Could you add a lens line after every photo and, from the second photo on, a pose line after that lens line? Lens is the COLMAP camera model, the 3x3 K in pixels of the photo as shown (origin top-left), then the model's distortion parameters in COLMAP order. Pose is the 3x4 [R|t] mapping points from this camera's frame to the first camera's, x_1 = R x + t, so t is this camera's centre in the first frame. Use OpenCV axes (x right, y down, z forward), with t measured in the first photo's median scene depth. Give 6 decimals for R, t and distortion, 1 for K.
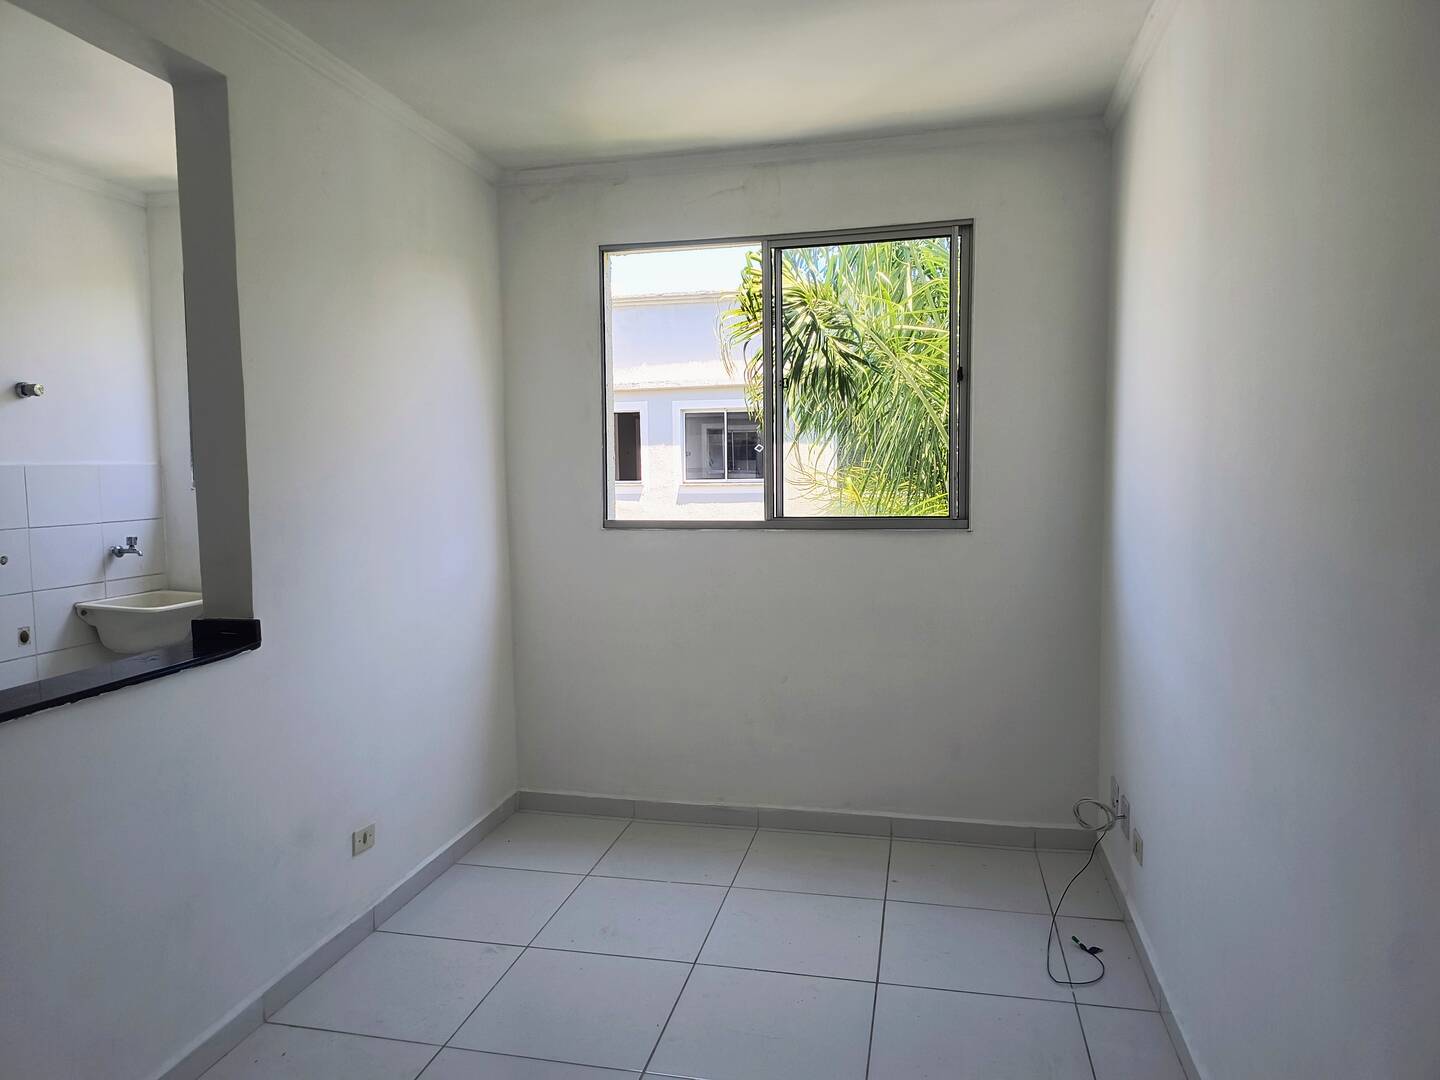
lens RADIAL K [[972.0, 0, 709.1], [0, 972.0, 542.4], [0, 0, 1]] dist [0.049081, -0.059071]
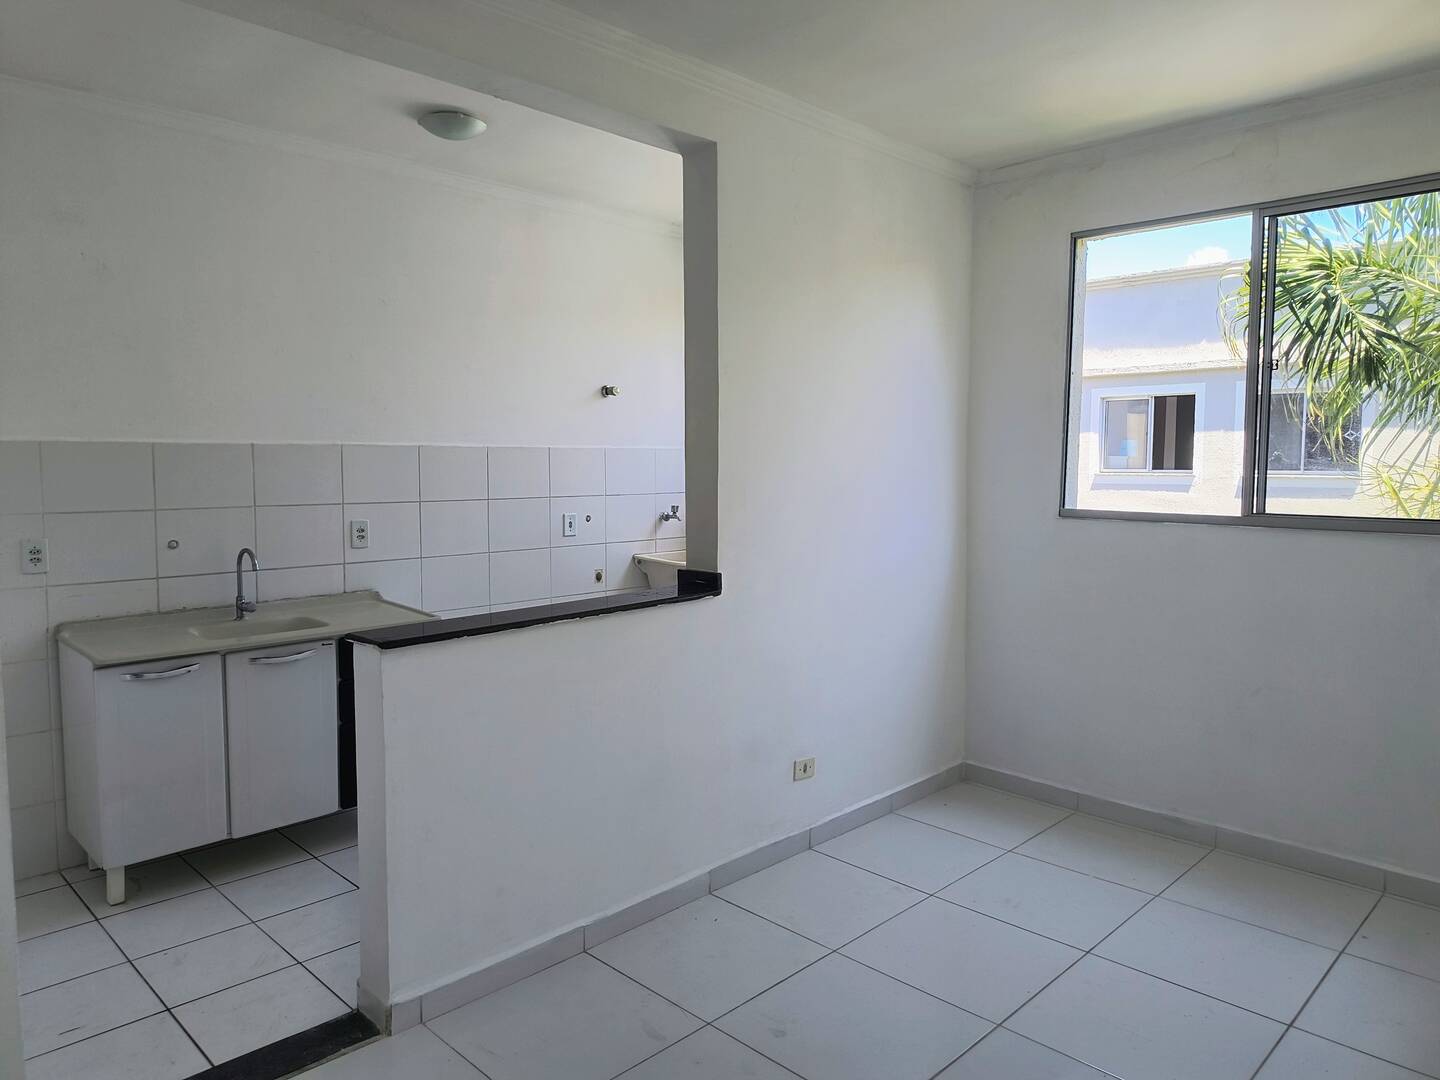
lens RADIAL K [[972.0, 0, 709.1], [0, 972.0, 542.4], [0, 0, 1]] dist [0.049081, -0.059071]
pose [[0.847577, 0.062448, -0.526985, 0.121723], [-0.054718, 0.998043, 0.030262, 0.001503], [0.527844, 0.003186, 0.849336, -0.045617]]
